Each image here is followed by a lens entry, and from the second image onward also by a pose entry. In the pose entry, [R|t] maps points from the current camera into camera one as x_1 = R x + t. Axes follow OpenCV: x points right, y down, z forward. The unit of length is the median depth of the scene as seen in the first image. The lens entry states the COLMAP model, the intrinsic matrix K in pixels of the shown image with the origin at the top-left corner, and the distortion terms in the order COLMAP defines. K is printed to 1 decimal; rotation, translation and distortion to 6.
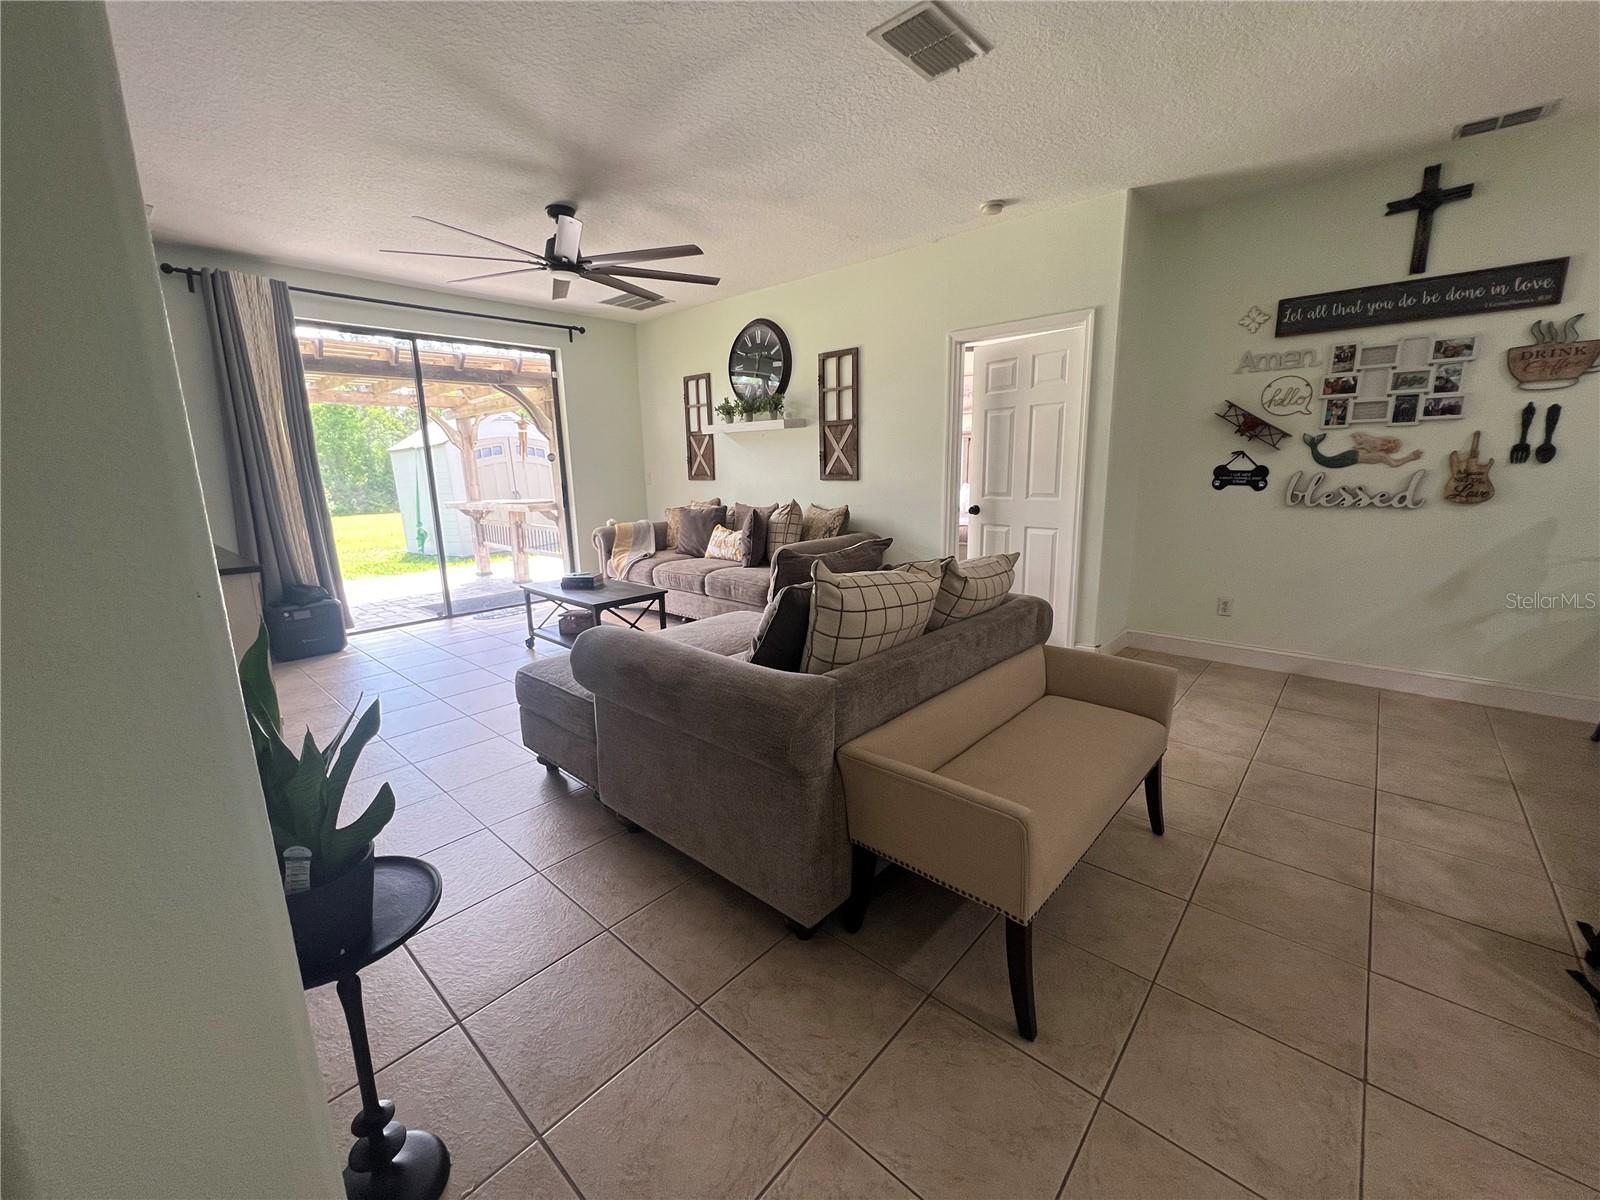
lens RADIAL K [[638.5, 0, 791.9], [0, 638.5, 583.3], [0, 0, 1]] dist [-0.000945, 0.000907]
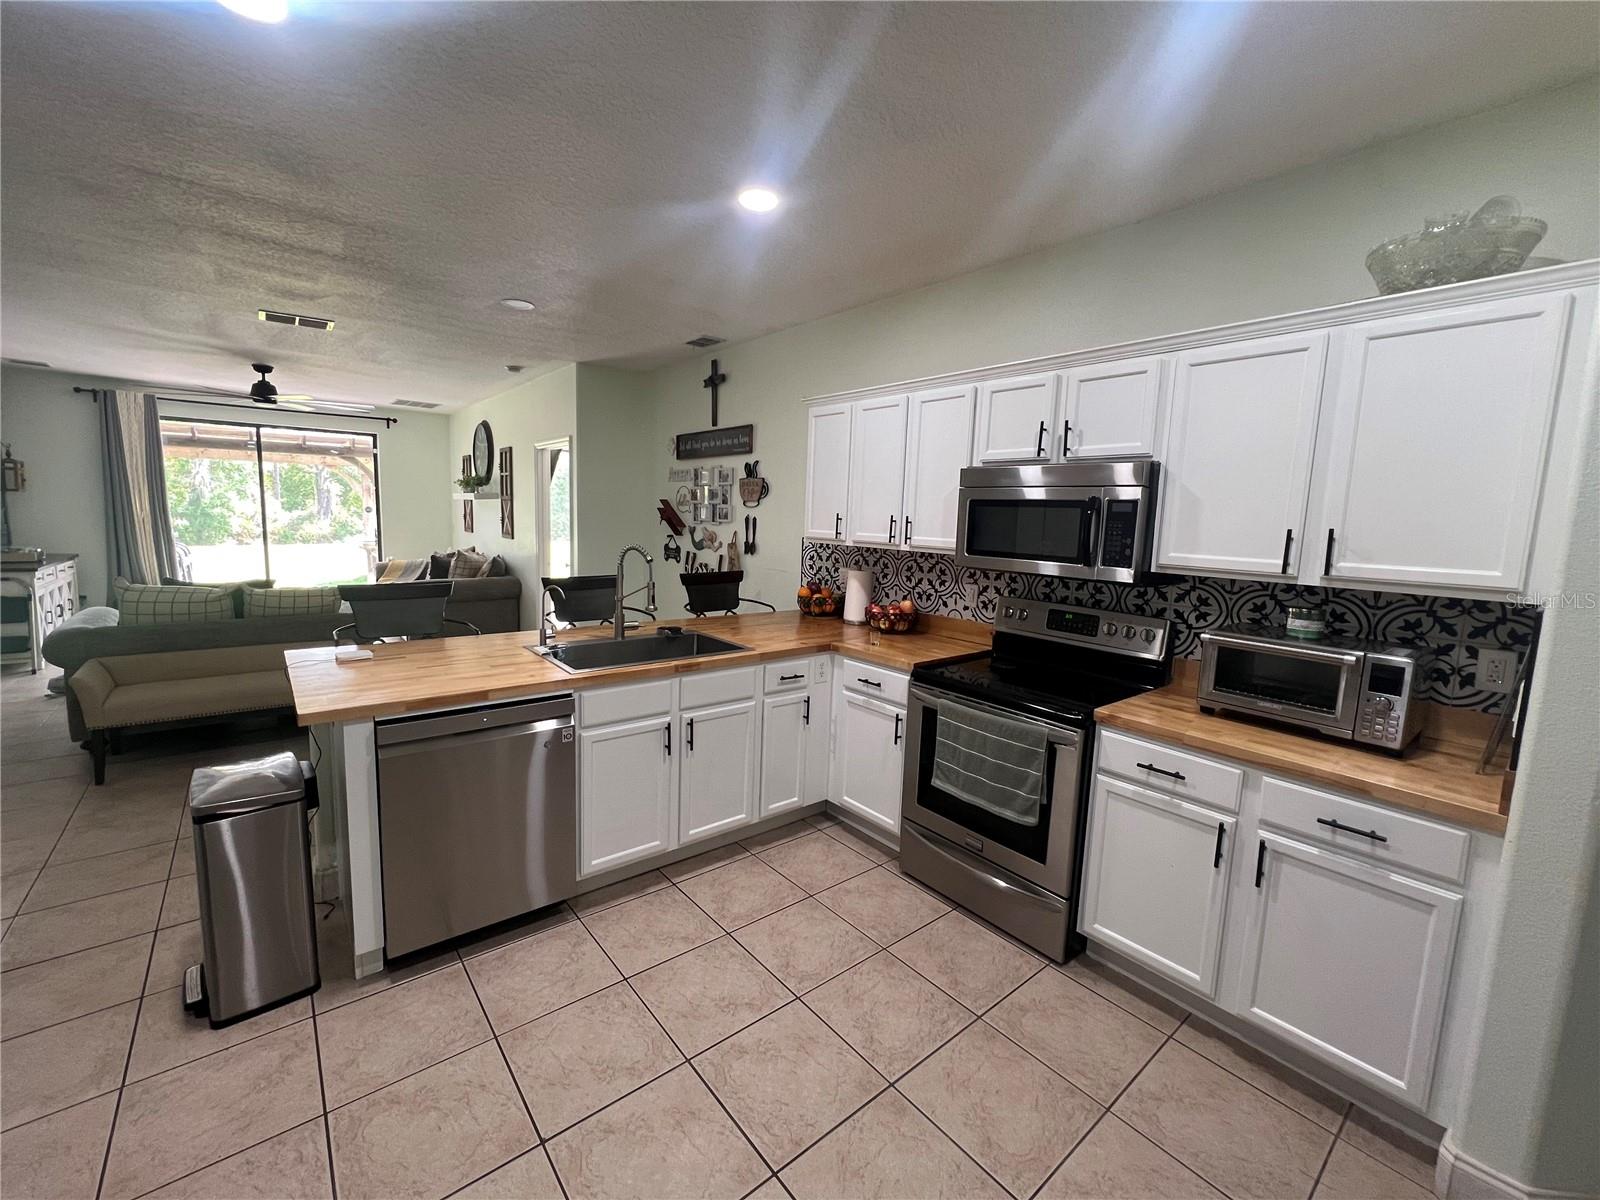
lens RADIAL K [[638.5, 0, 775.6], [0, 638.5, 588.4], [0, 0, 1]] dist [-0.000945, 0.000907]
pose [[0.987507, 0.069085, -0.141623, 1.286136], [-0.078879, 0.994780, -0.064743, -0.013942], [0.136411, 0.075105, 0.987801, -0.423899]]
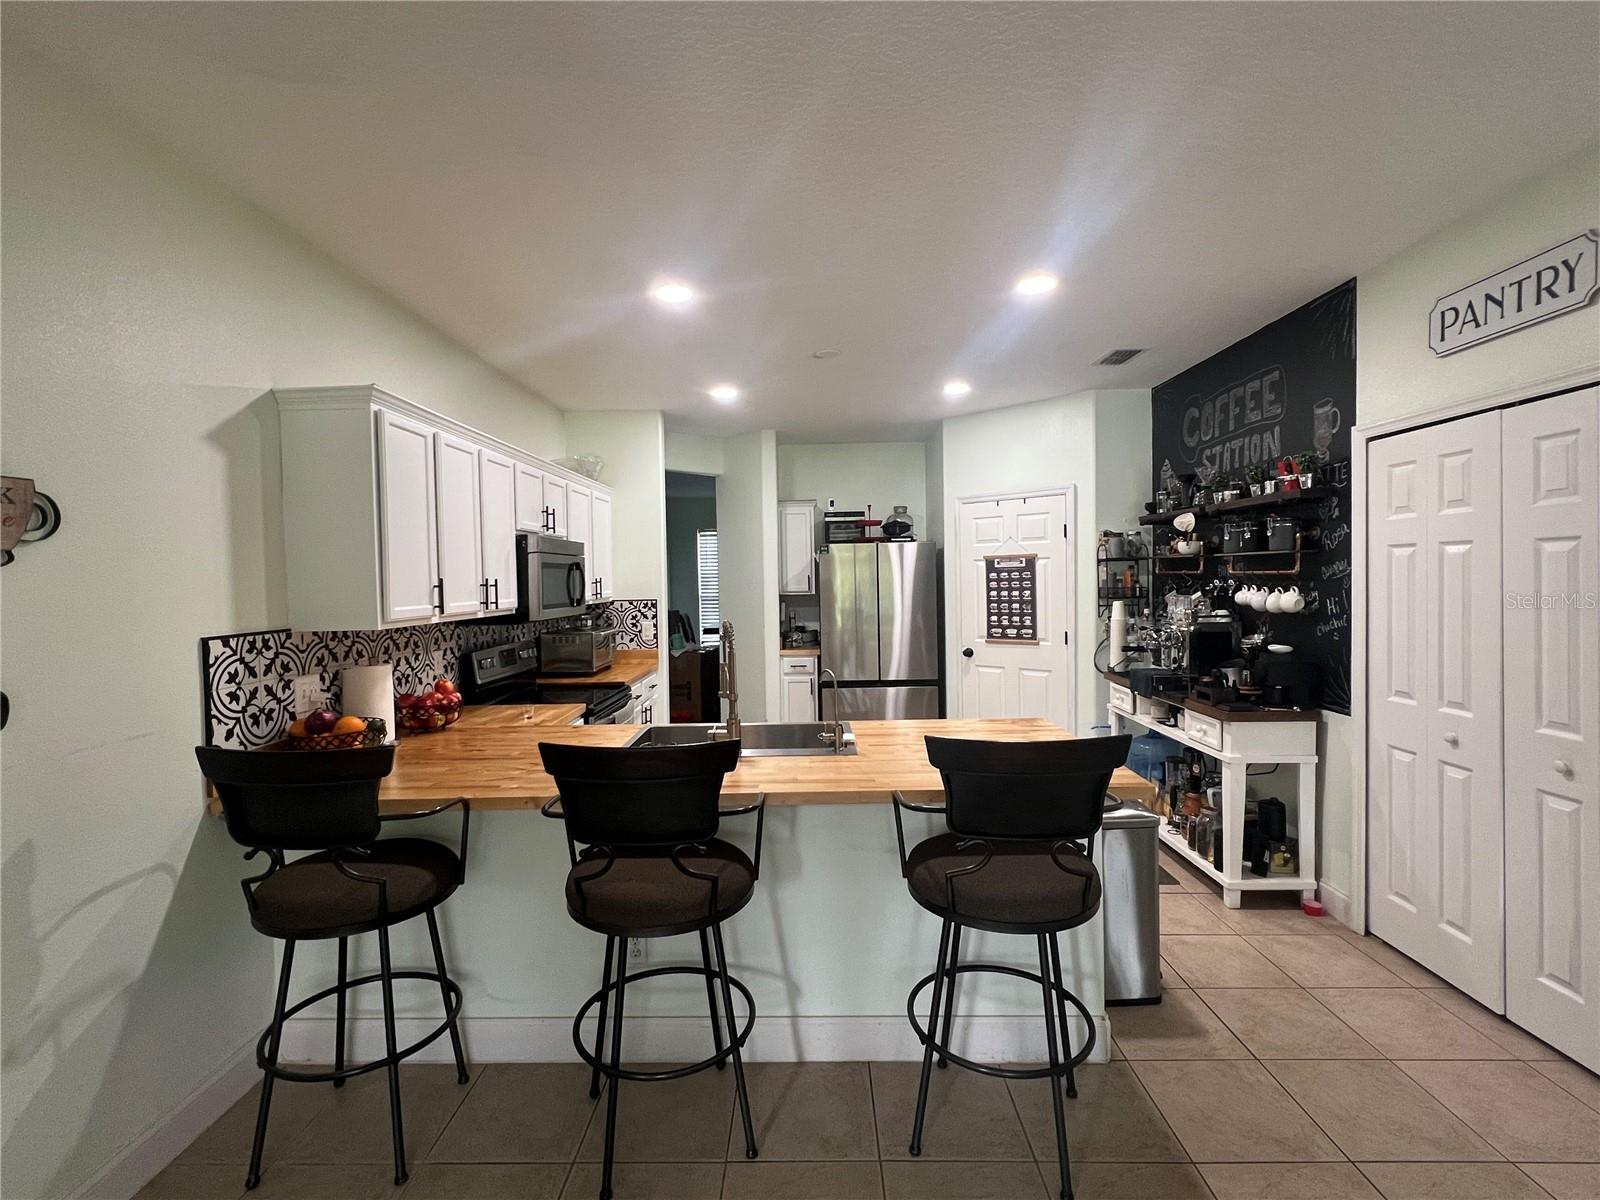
lens RADIAL K [[728.5, 0, 841.9], [0, 728.5, 603.3], [0, 0, 1]] dist [0.003280, 0.000979]
pose [[-0.629871, 0.013163, 0.776588, 0.346943], [0.191222, 0.971708, 0.138626, -0.201982], [-0.752792, 0.235817, -0.614568, 0.732430]]
